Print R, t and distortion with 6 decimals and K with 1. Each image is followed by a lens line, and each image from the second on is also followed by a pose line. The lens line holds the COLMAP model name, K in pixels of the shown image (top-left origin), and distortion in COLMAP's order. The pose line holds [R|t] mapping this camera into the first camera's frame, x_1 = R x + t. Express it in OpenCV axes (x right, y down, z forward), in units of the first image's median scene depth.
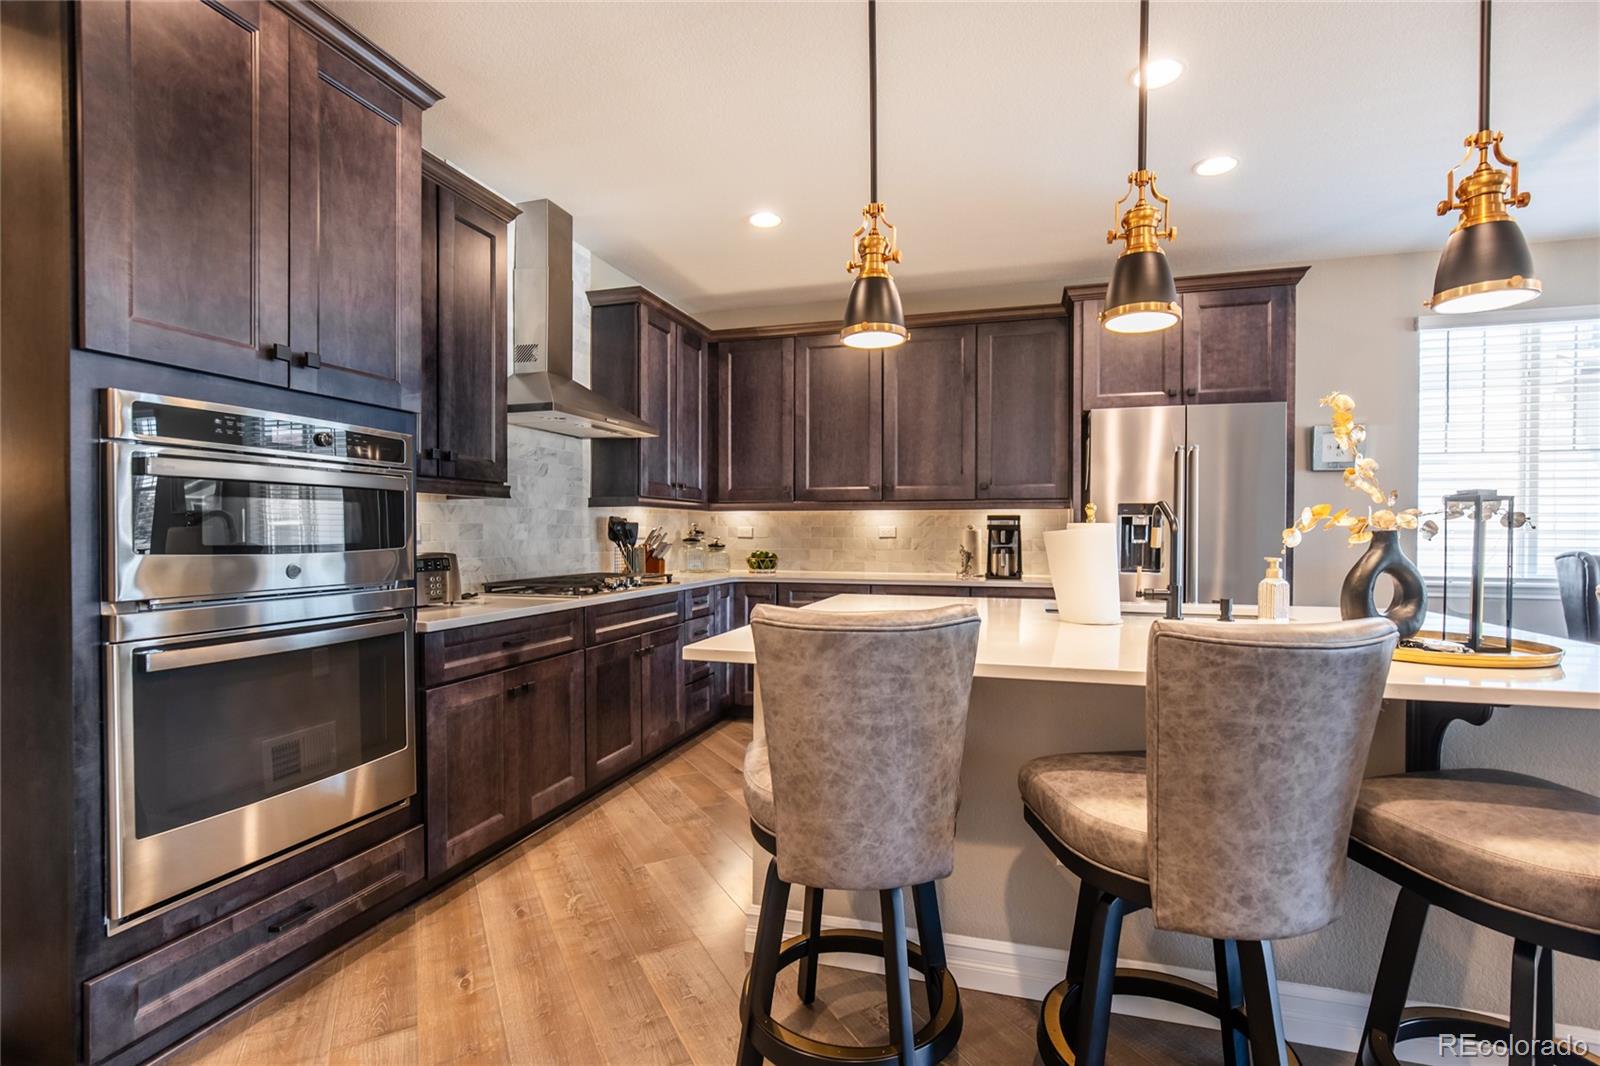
lens RADIAL K [[736.7, 0, 812.1], [0, 736.7, 541.5], [0, 0, 1]] dist [-0.011583, 0.001073]
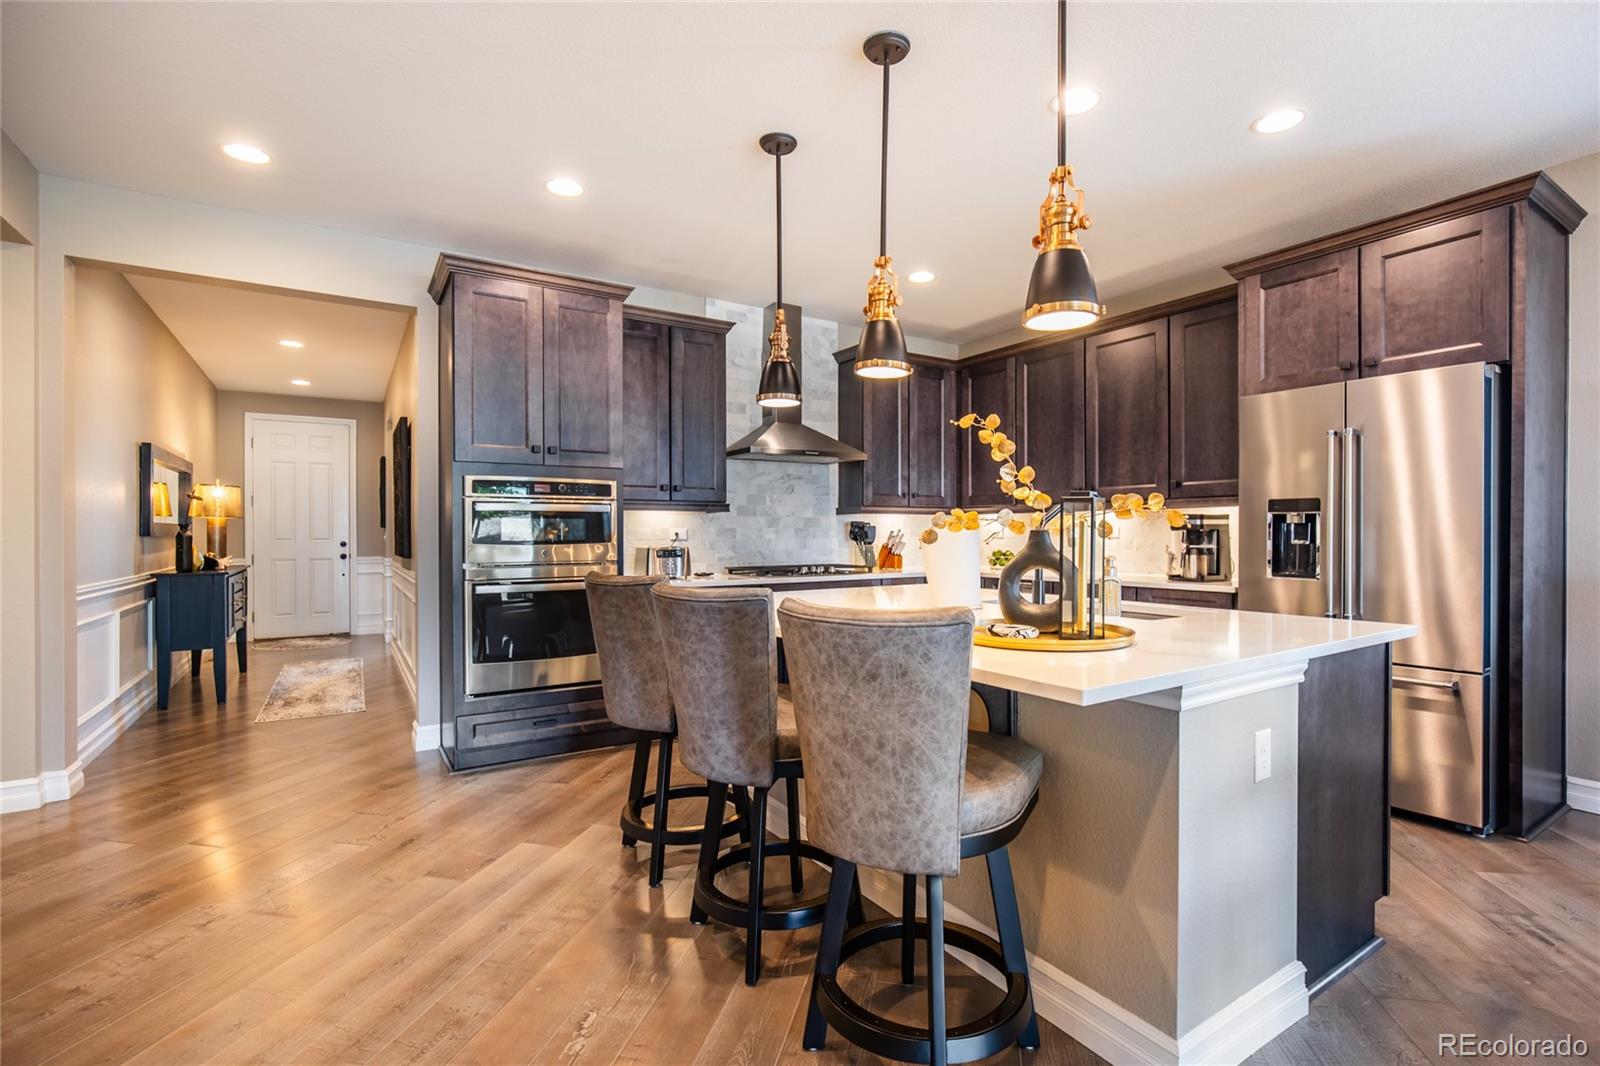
lens RADIAL K [[736.7, 0, 822.0], [0, 736.7, 540.9], [0, 0, 1]] dist [-0.011583, 0.001073]
pose [[0.759686, 0.003418, -0.650281, 0.606330], [-0.004582, 0.999989, -0.000097, 0.001223], [0.650274, 0.003053, 0.759694, -0.032683]]
